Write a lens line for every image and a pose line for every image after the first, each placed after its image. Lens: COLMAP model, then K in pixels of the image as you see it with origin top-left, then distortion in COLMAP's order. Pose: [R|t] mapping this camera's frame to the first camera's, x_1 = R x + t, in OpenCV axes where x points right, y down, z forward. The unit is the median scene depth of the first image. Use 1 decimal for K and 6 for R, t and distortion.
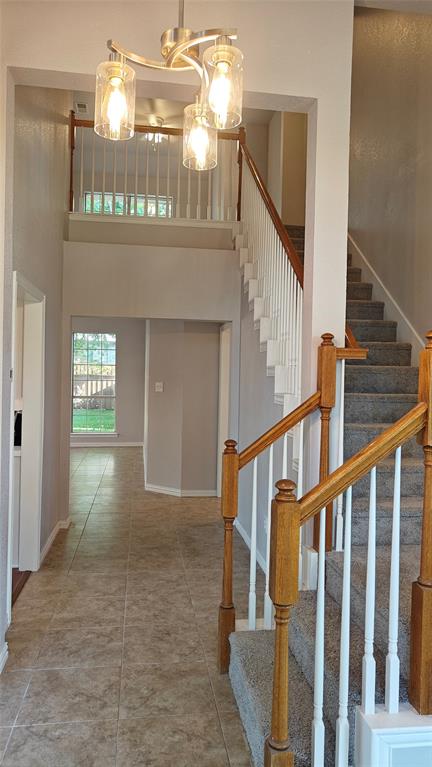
lens RADIAL K [[537.2, 0, 216.0], [0, 537.2, 383.5], [0, 0, 1]] dist [0.006715, -0.004027]
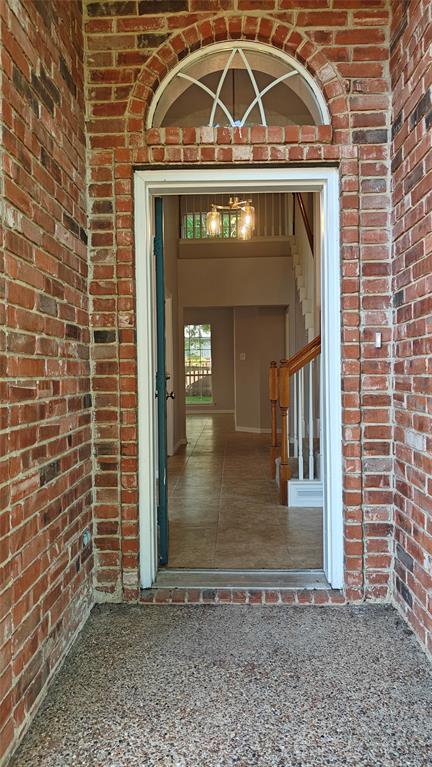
lens RADIAL K [[537.2, 0, 216.0], [0, 537.2, 383.5], [0, 0, 1]] dist [0.006715, -0.004027]
pose [[0.984276, -0.028727, -0.174285, 0.072511], [0.029796, 0.999550, 0.003523, 0.078931], [0.174105, -0.008661, 0.984689, -0.433598]]
